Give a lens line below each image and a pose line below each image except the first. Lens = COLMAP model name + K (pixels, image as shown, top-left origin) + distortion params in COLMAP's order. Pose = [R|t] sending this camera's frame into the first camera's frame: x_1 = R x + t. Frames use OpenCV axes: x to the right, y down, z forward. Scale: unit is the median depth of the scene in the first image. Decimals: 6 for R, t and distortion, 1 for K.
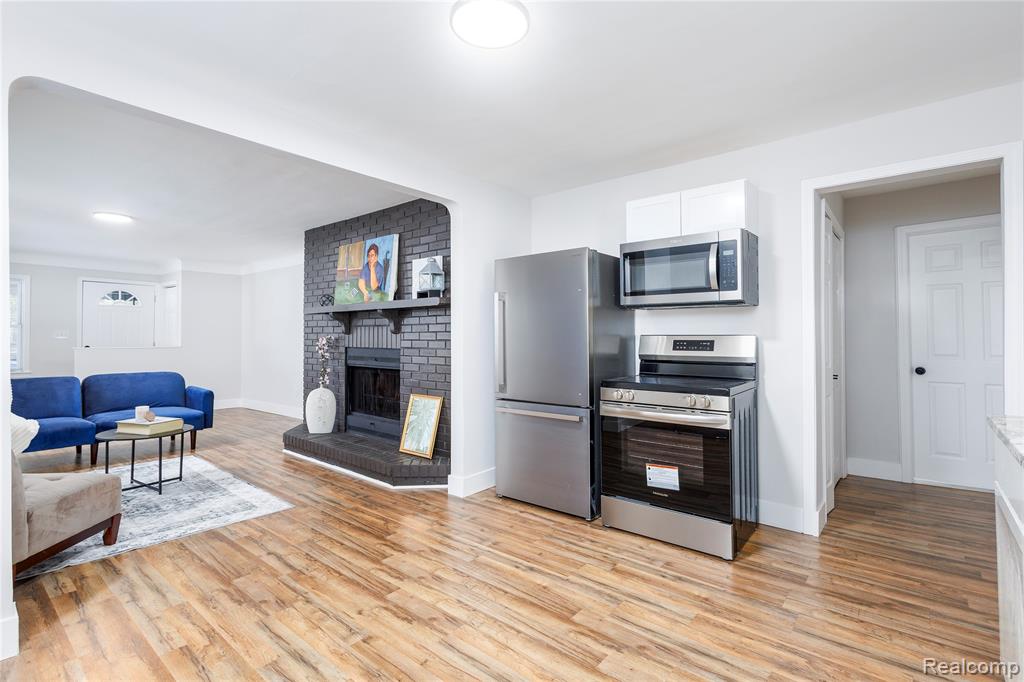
lens RADIAL K [[476.5, 0, 512.0], [0, 476.5, 341.0], [0, 0, 1]] dist [0.001250, -0.000552]
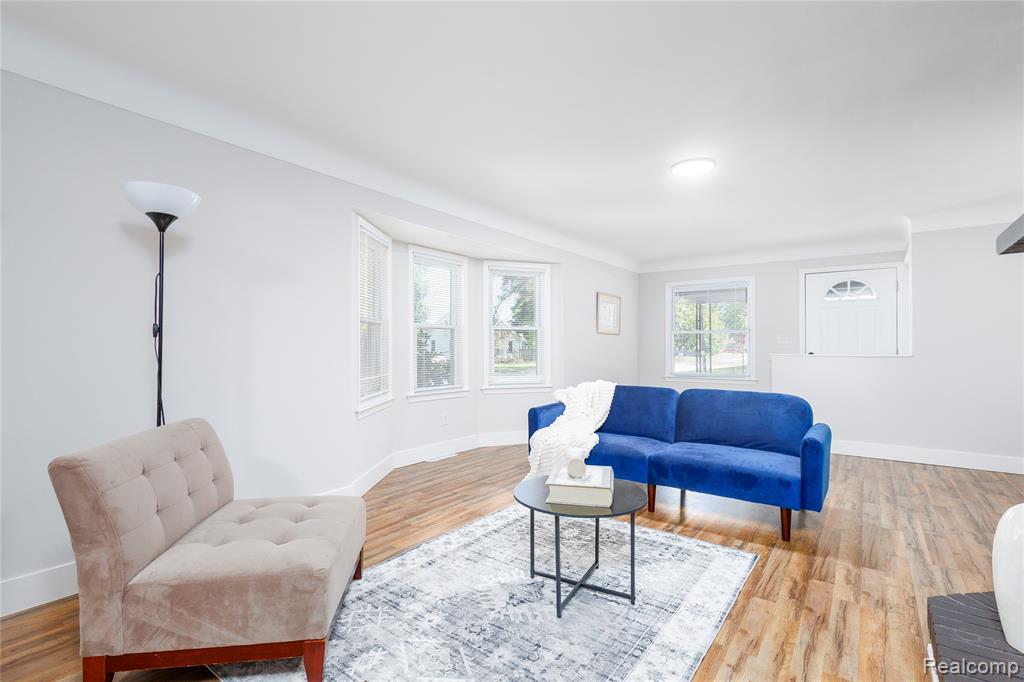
lens RADIAL K [[479.7, 0, 512.0], [0, 479.7, 341.0], [0, 0, 1]] dist [0.004362, -0.001240]
pose [[0.057473, -0.016377, -0.998213, -0.141702], [-0.002434, 0.999860, -0.016544, 0.010368], [0.998344, 0.003381, 0.057425, 0.708235]]
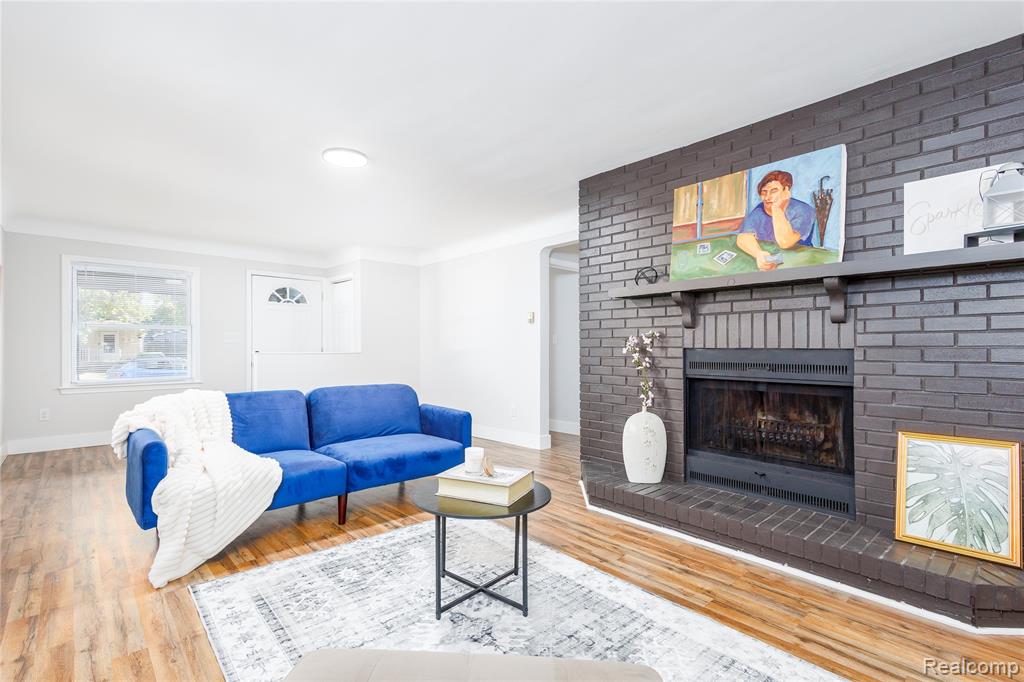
lens RADIAL K [[468.7, 0, 508.7], [0, 468.7, 361.4], [0, 0, 1]] dist [0.001358, -0.000321]
pose [[0.989888, 0.003240, -0.141813, -0.527741], [-0.000237, 0.999775, 0.021191, 0.018364], [0.141850, -0.020943, 0.989667, 0.373434]]
